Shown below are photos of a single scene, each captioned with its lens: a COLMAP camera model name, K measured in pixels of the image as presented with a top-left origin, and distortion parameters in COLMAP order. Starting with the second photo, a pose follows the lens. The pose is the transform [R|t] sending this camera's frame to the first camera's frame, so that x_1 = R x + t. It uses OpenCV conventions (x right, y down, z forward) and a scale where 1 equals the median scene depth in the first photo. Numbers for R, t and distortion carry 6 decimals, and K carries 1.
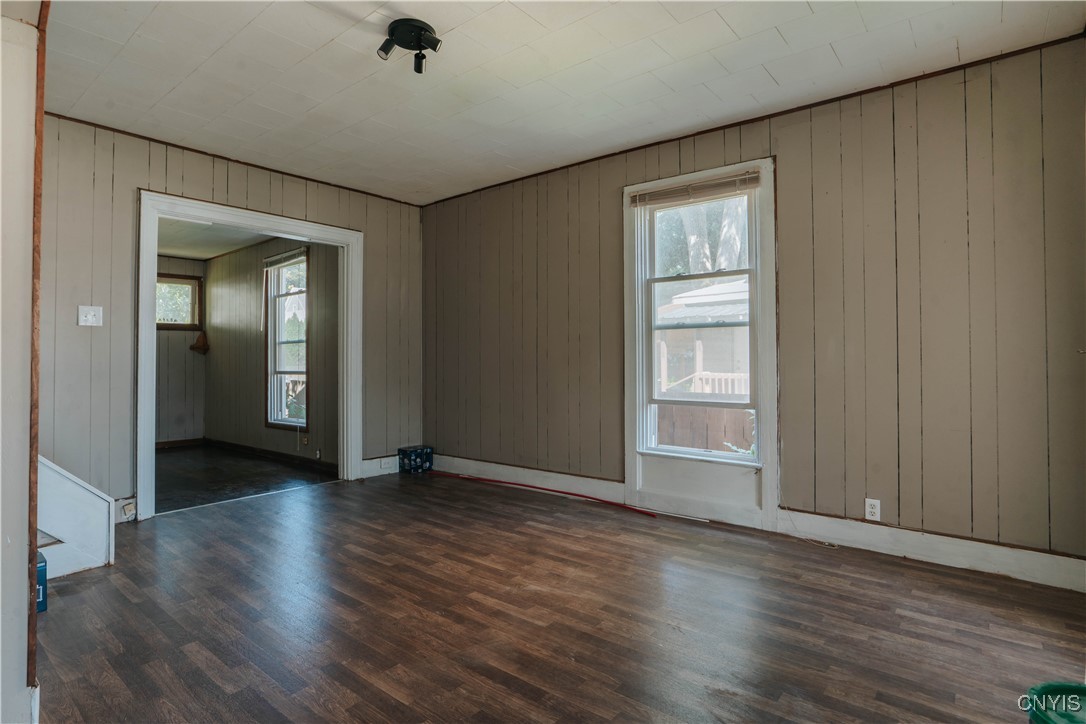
lens RADIAL K [[548.9, 0, 541.6], [0, 548.9, 368.2], [0, 0, 1]] dist [-0.061129, 0.042293]
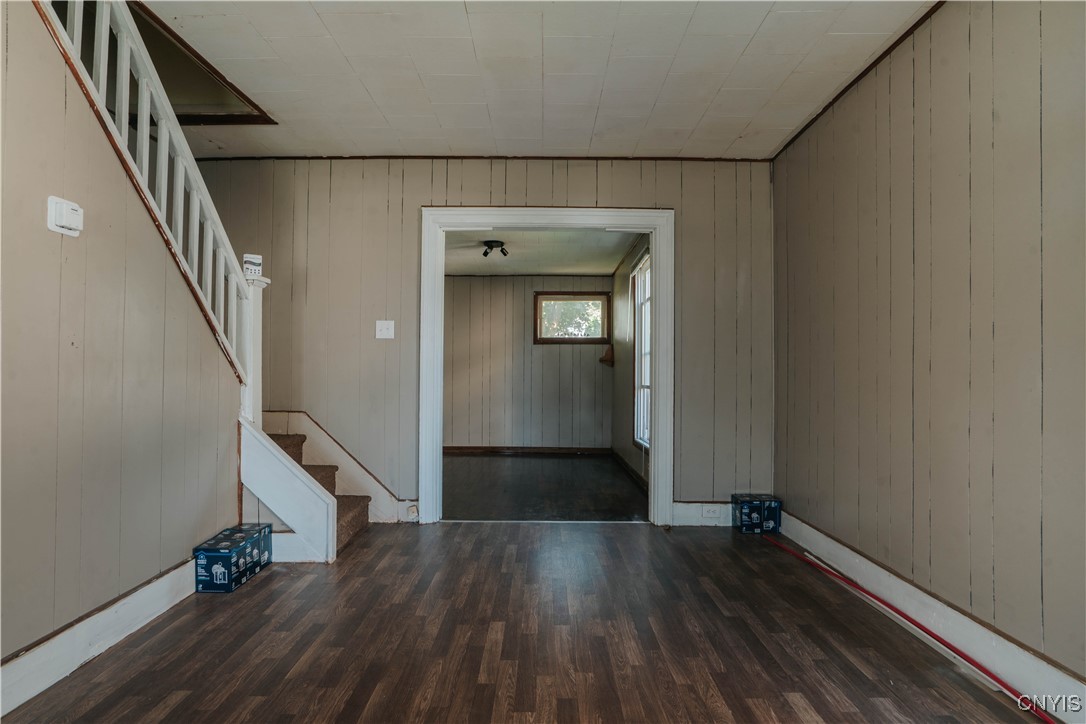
lens RADIAL K [[548.9, 0, 541.6], [0, 548.9, 368.2], [0, 0, 1]] dist [-0.061129, 0.042293]
pose [[0.629655, 0.003281, -0.776868, 0.145826], [-0.024666, 0.999571, -0.015770, -0.004840], [0.776483, 0.029092, 0.629466, 0.336600]]
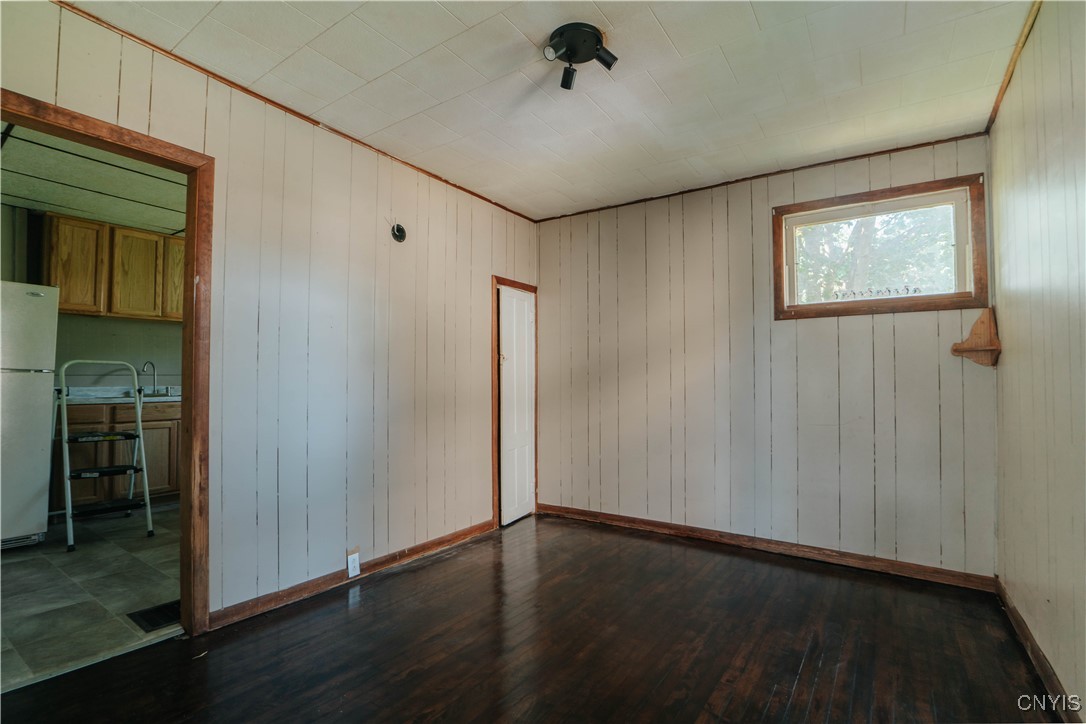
lens RADIAL K [[508.1, 0, 536.1], [0, 508.1, 365.7], [0, 0, 1]] dist [-0.064815, 0.027912]
pose [[0.065219, -0.019450, -0.997681, -0.404204], [-0.023659, 0.999499, -0.021032, -0.014229], [0.997590, 0.024976, 0.064726, 0.905609]]
